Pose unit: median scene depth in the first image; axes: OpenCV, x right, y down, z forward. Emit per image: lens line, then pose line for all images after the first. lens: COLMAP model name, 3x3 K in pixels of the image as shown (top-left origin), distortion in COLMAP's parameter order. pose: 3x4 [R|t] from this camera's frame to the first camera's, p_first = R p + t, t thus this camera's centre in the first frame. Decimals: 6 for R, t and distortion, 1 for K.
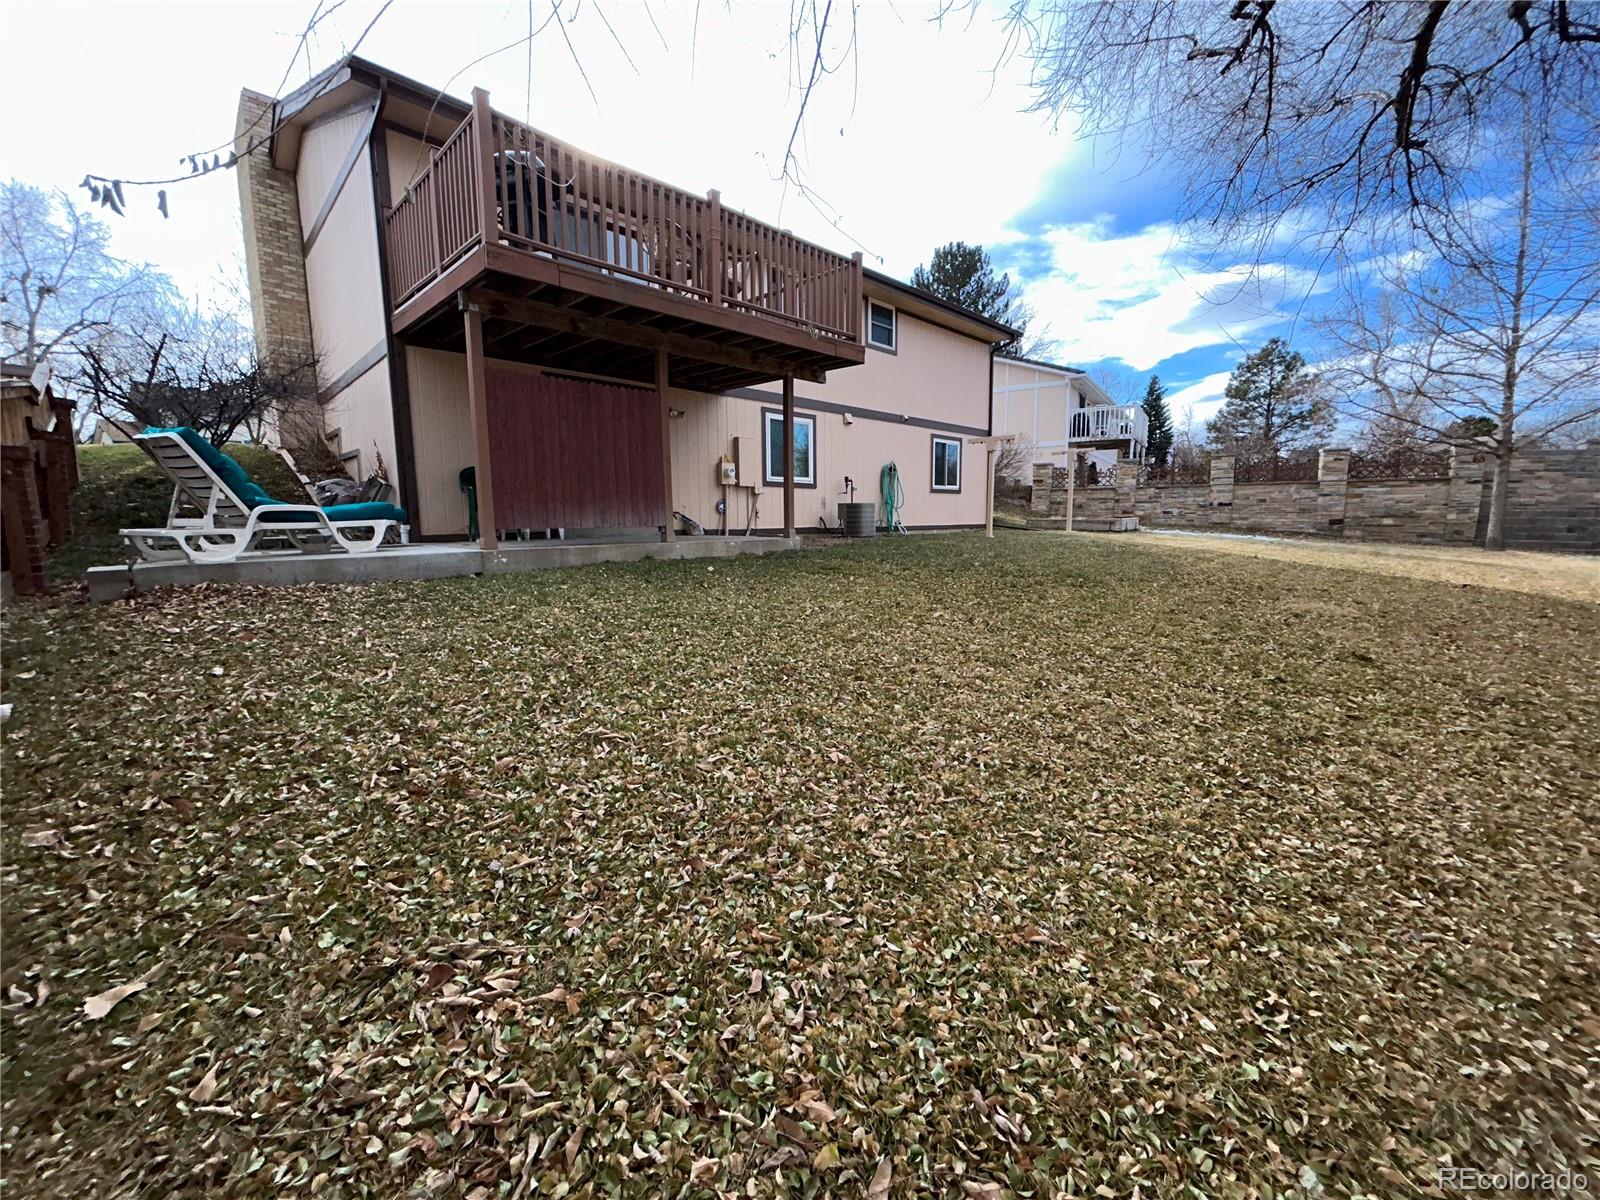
lens RADIAL K [[641.4, 0, 800.1], [0, 641.4, 600.3], [0, 0, 1]] dist [-0.002446, 0.001221]
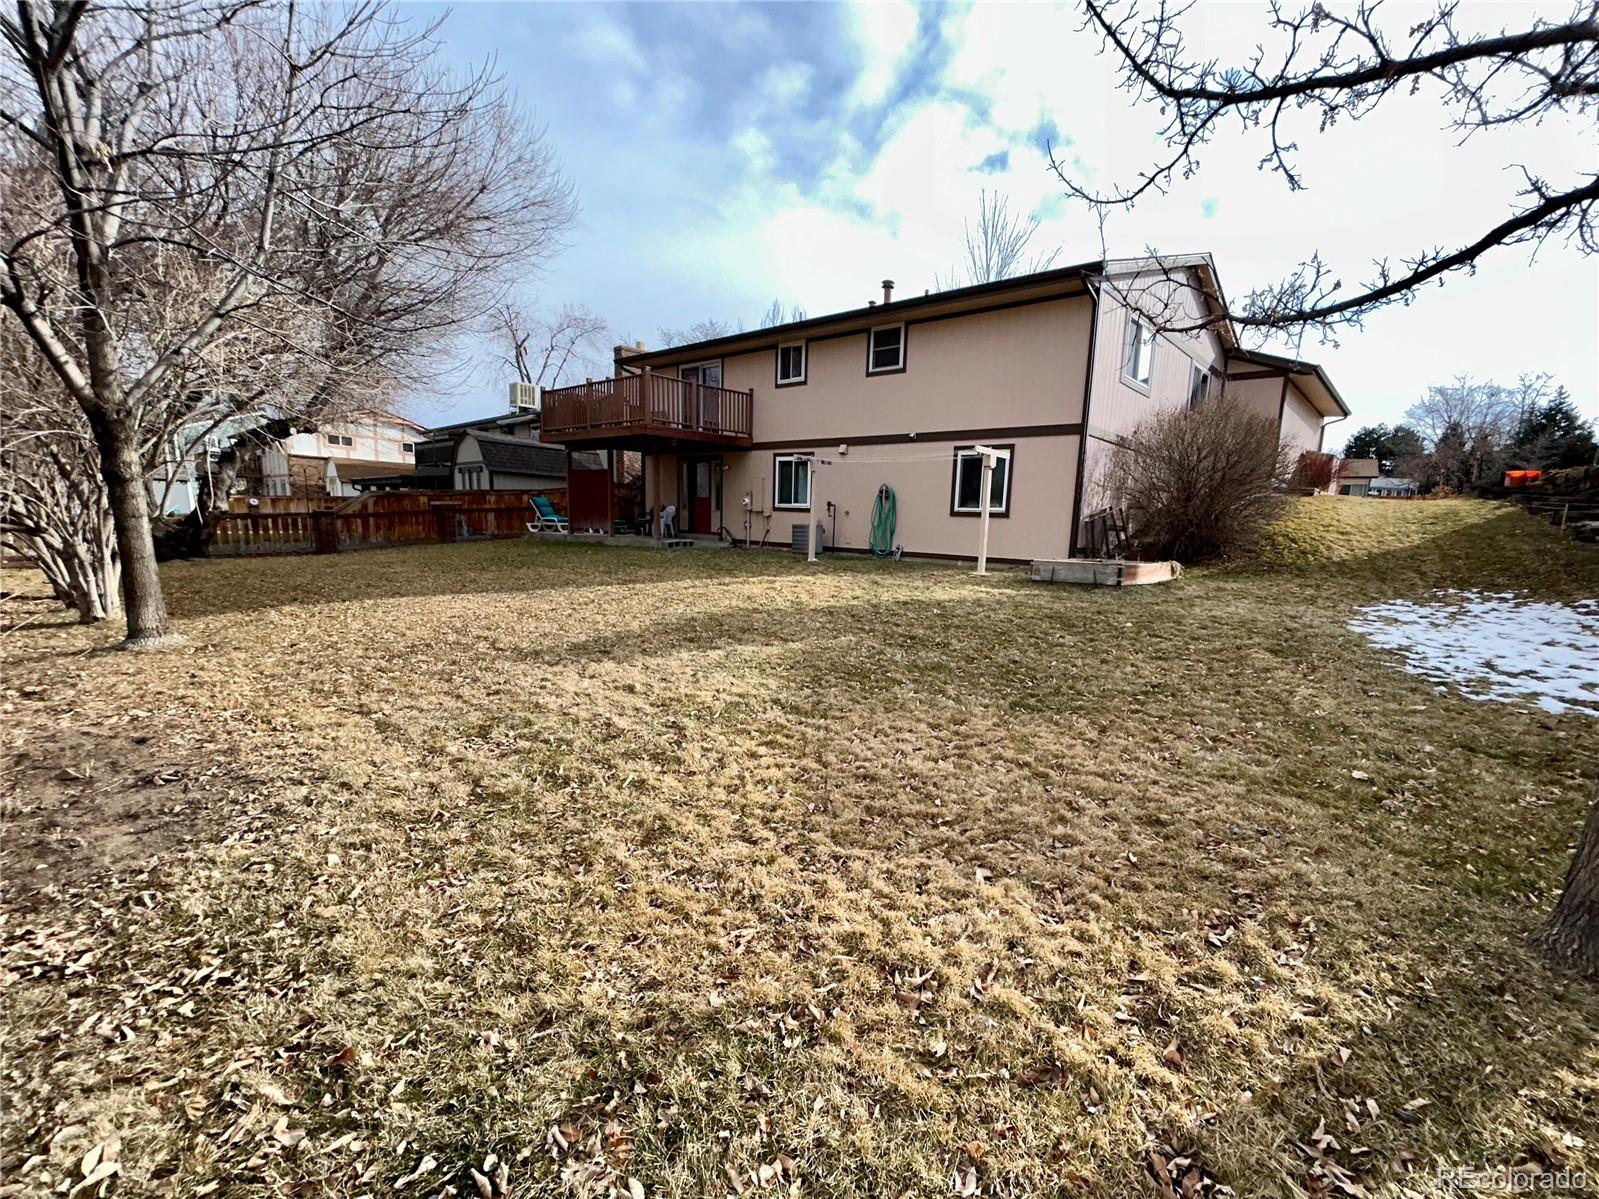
lens RADIAL K [[641.0, 0, 800.1], [0, 641.0, 597.1], [0, 0, 1]] dist [-0.002446, 0.001221]
pose [[0.100991, 0.093289, -0.990504, 1.089121], [-0.198406, 0.977484, 0.071833, -0.090624], [0.974903, 0.189268, 0.117226, 0.776198]]
